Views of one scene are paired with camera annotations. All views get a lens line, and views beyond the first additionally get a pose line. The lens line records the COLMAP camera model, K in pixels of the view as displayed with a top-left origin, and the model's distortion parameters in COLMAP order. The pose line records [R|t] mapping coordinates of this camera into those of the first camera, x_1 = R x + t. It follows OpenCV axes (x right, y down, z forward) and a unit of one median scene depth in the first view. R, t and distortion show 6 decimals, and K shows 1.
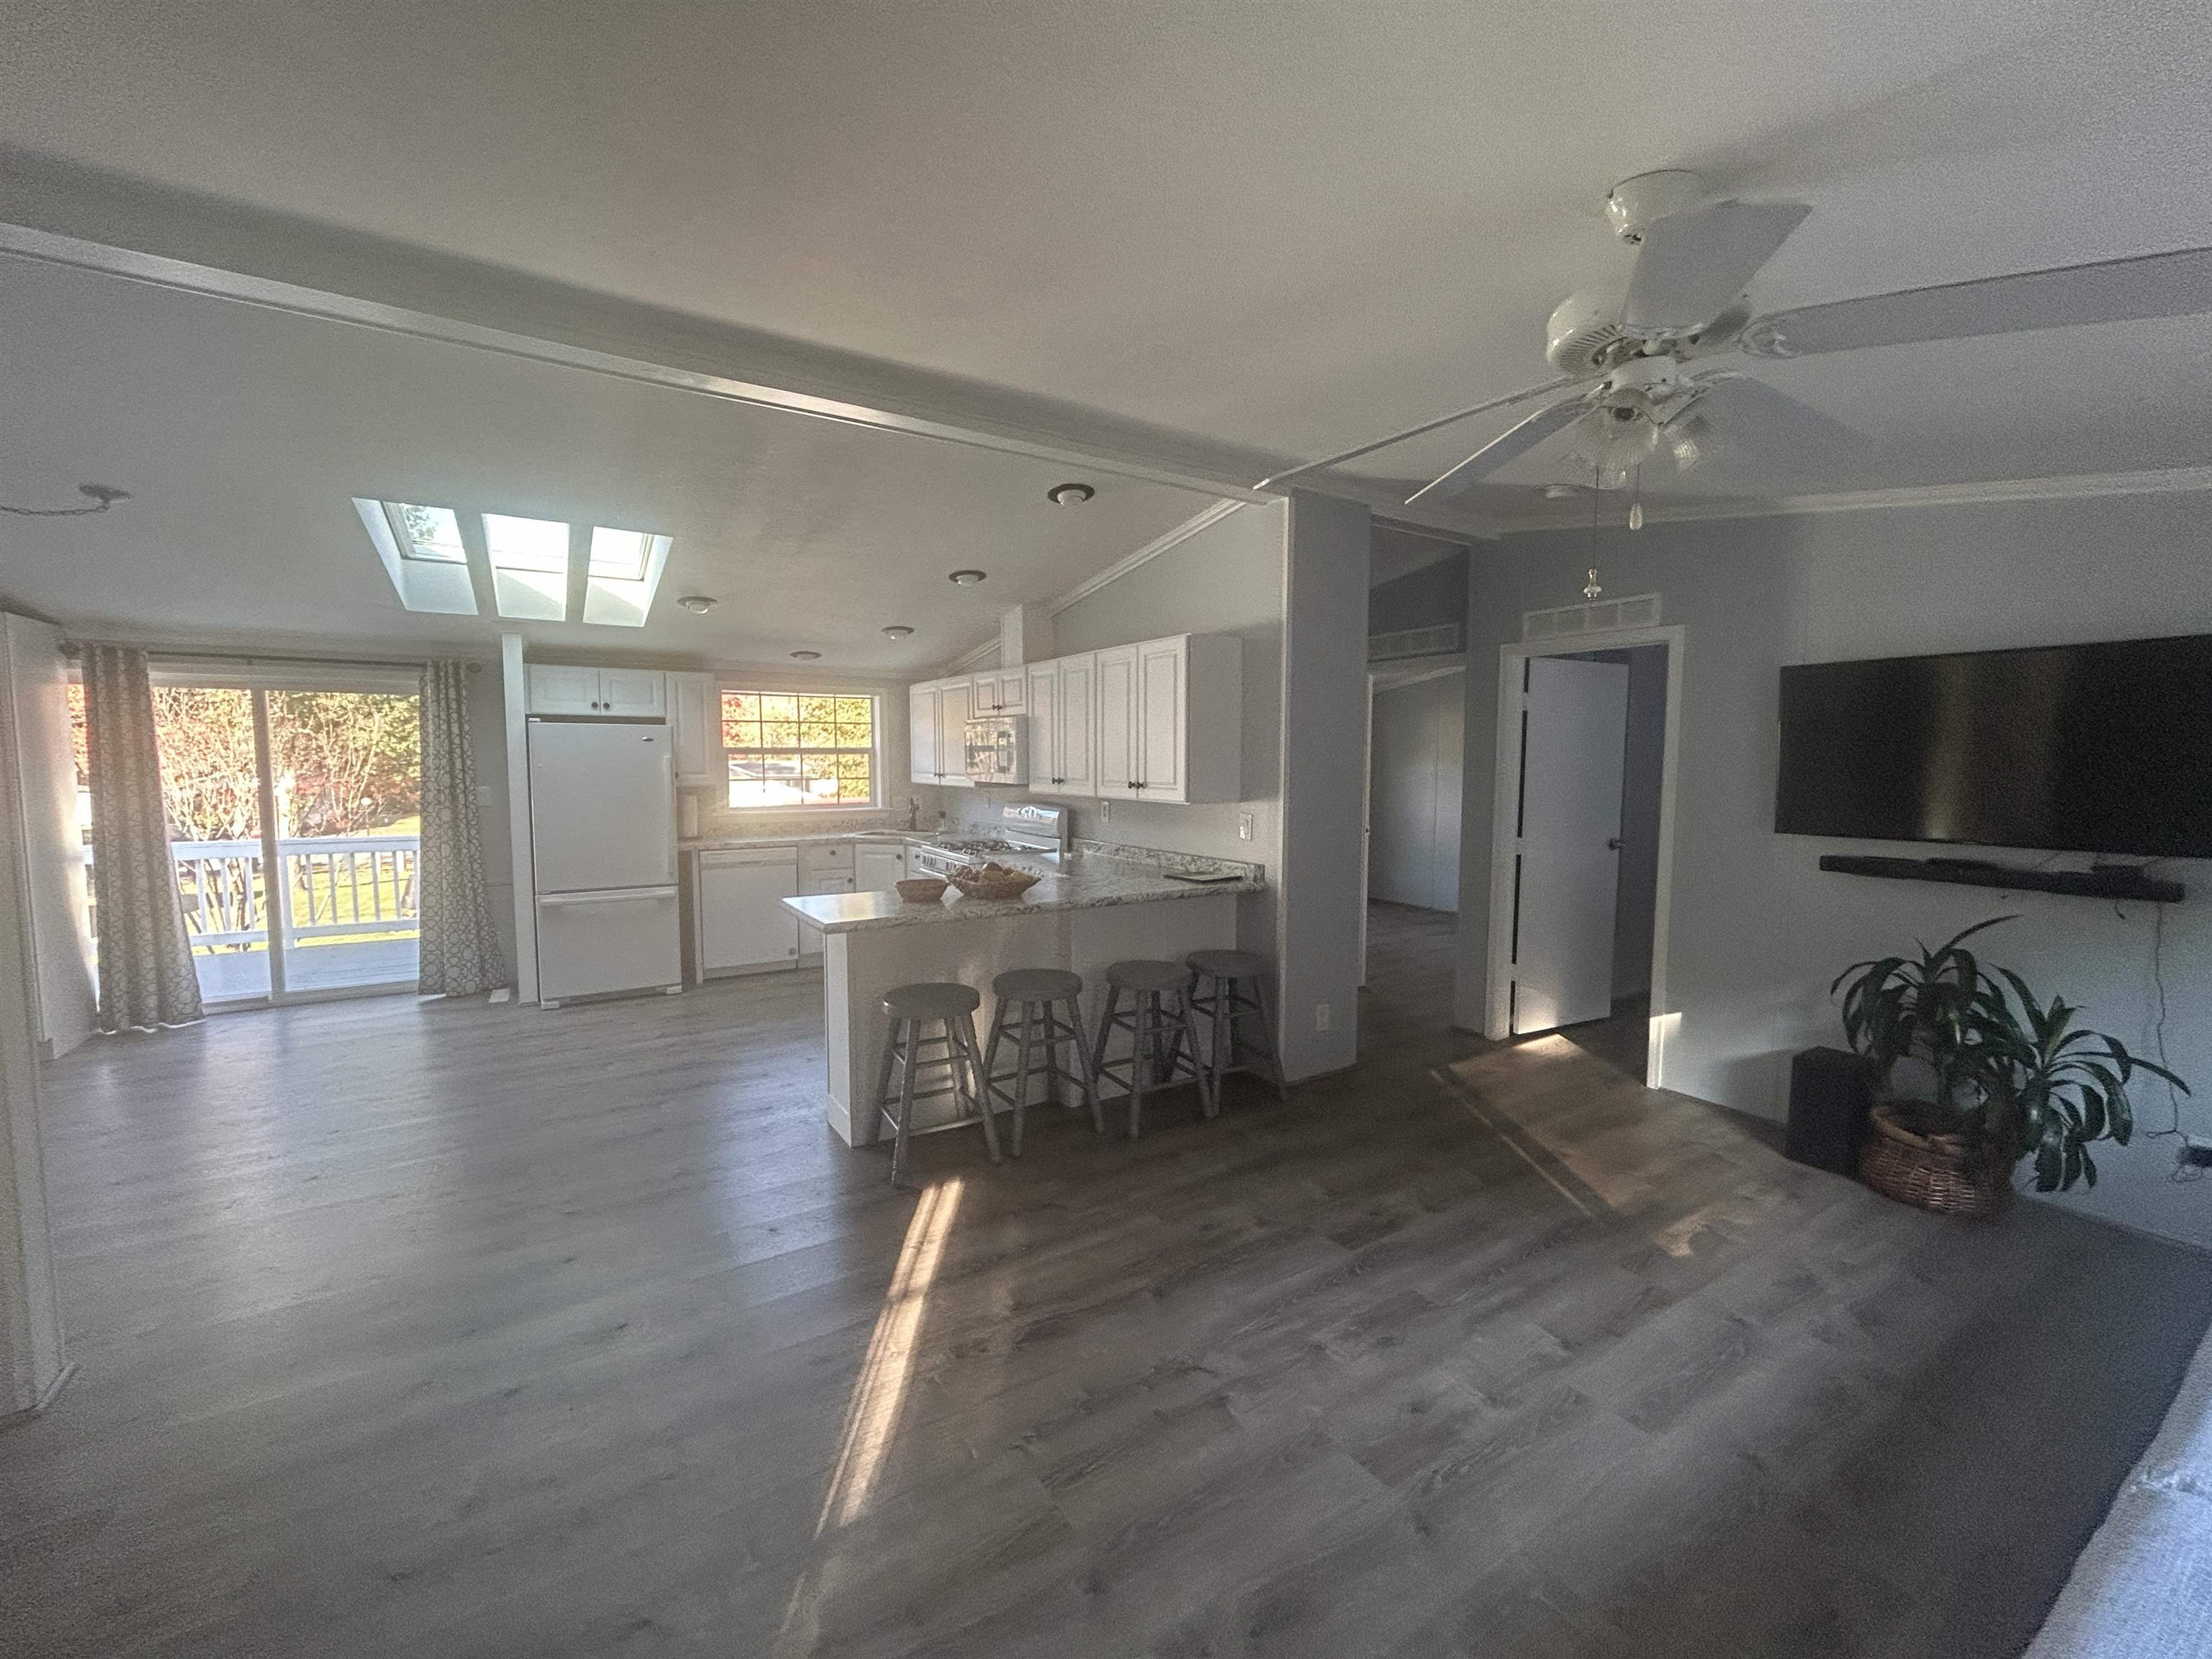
lens RADIAL K [[893.8, 0, 1102.5], [0, 893.8, 827.4], [0, 0, 1]] dist [-0.001077, 0.000194]
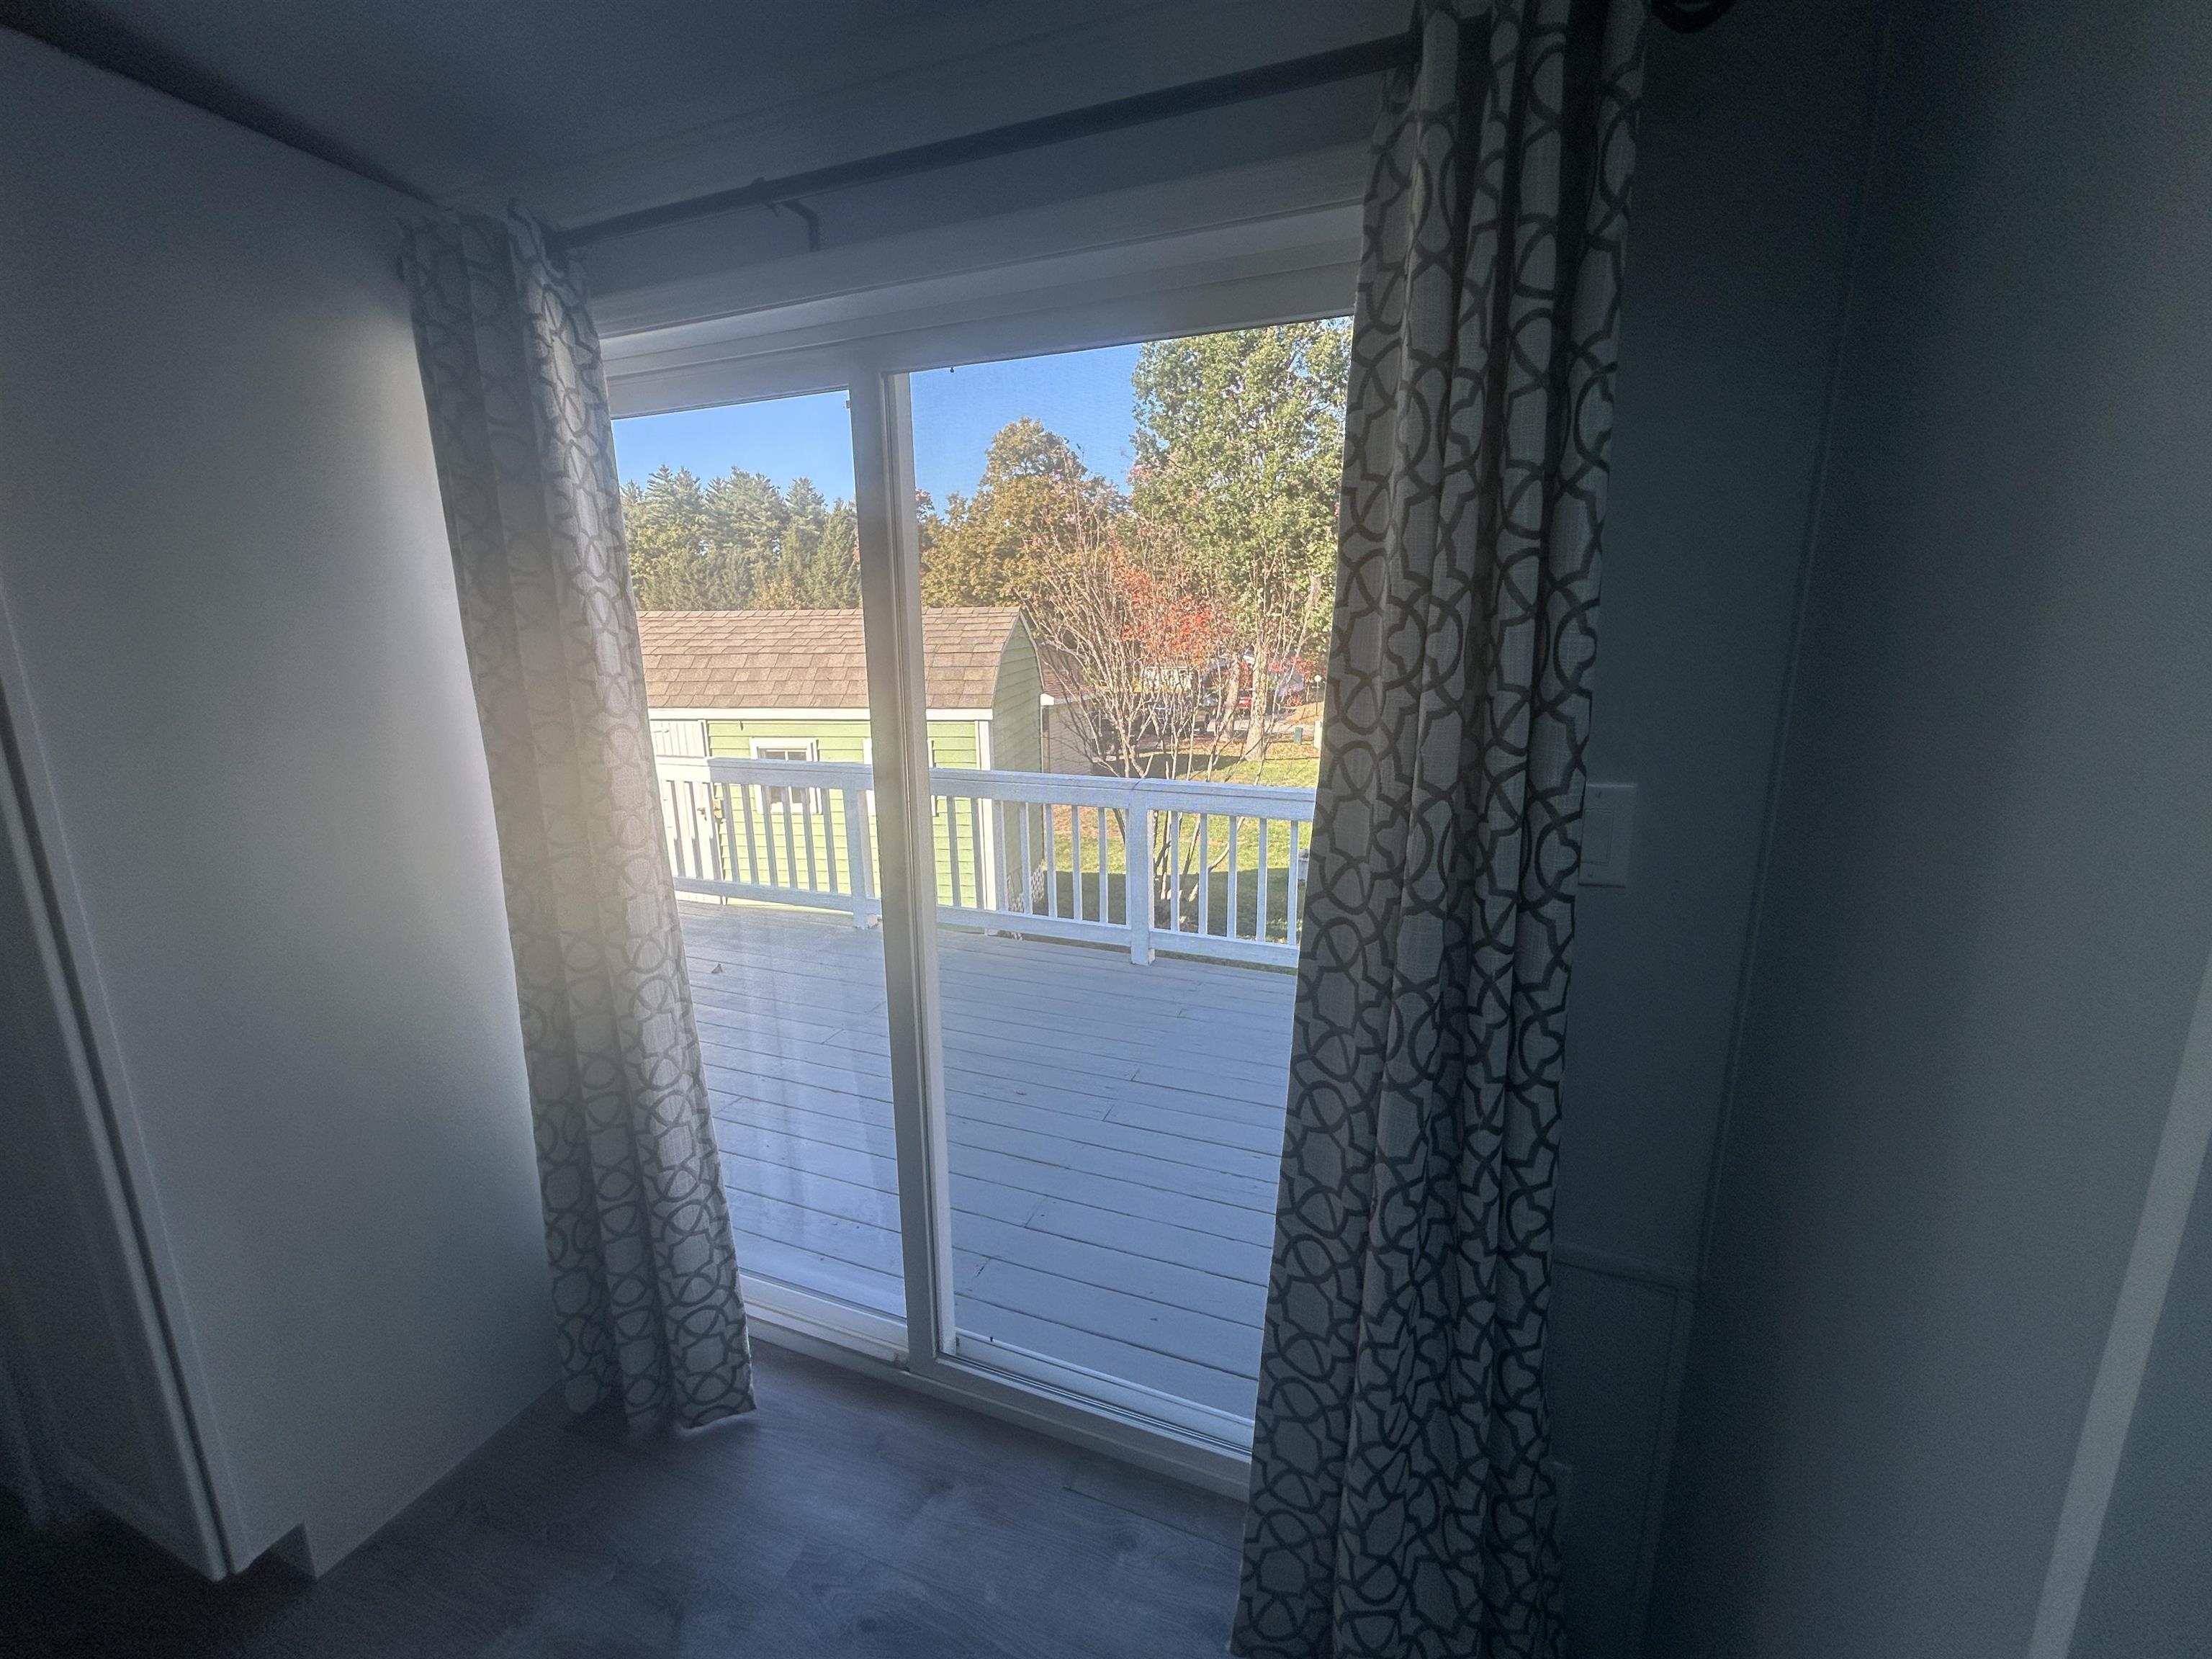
lens RADIAL K [[913.3, 0, 1104.3], [0, 913.3, 838.3], [0, 0, 1]] dist [-0.000180, 0.000051]
pose [[0.595418, 0.164565, -0.786382, -0.817413], [-0.053755, 0.984764, 0.165379, -0.080280], [0.801616, -0.056198, 0.595192, 1.088199]]
